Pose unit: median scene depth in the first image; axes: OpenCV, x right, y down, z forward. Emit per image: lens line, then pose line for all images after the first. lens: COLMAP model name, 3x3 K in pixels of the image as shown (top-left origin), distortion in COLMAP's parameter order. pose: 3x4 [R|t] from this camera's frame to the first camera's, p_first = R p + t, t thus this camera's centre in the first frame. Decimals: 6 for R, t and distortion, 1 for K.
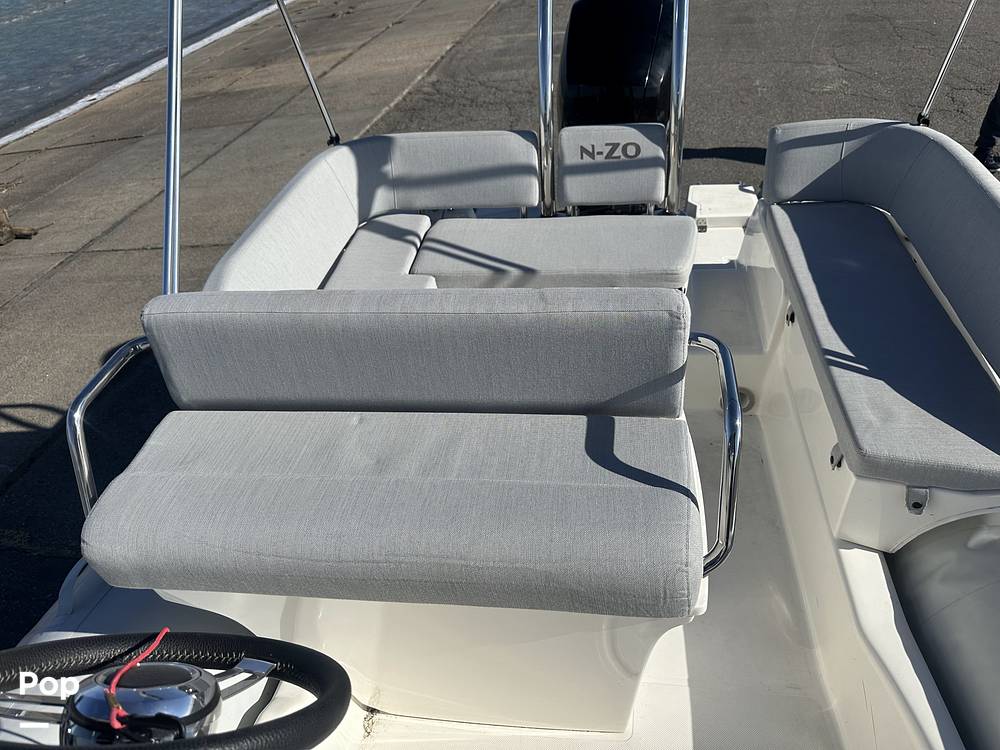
lens RADIAL K [[717.7, 0, 500.0], [0, 717.7, 375.0], [0, 0, 1]] dist [0.074696, -0.078925]
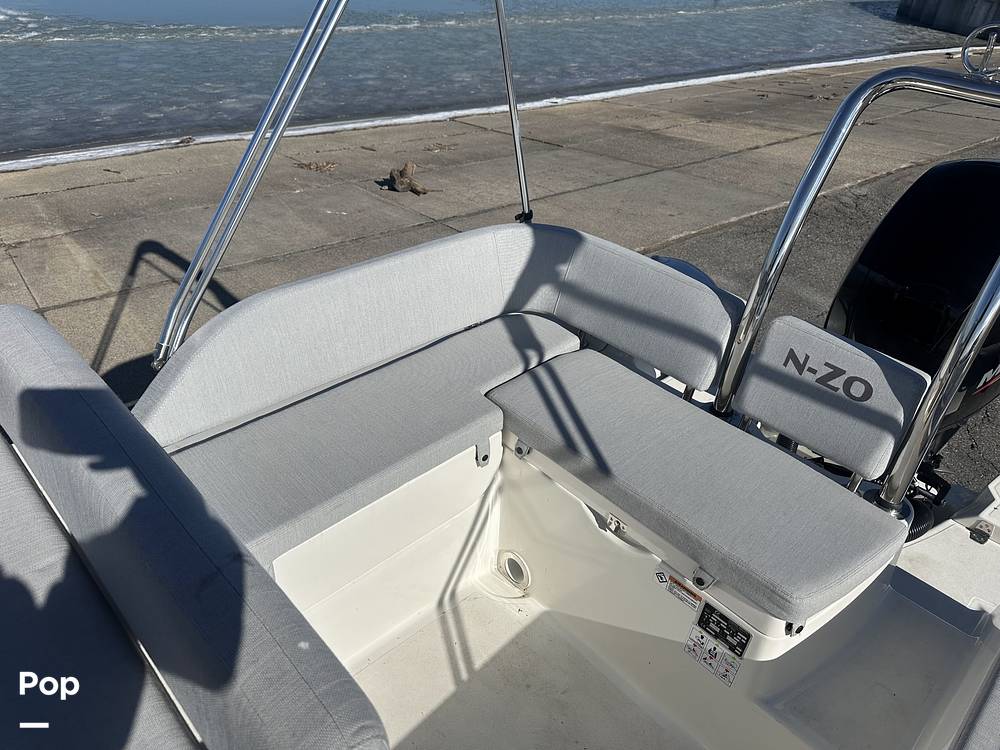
lens RADIAL K [[717.7, 0, 500.0], [0, 717.7, 375.0], [0, 0, 1]] dist [0.074696, -0.078925]
pose [[0.772122, 0.460645, -0.437761, 0.073942], [-0.487186, 0.871393, 0.057647, -0.069159], [0.408017, 0.168761, 0.897241, 0.091727]]
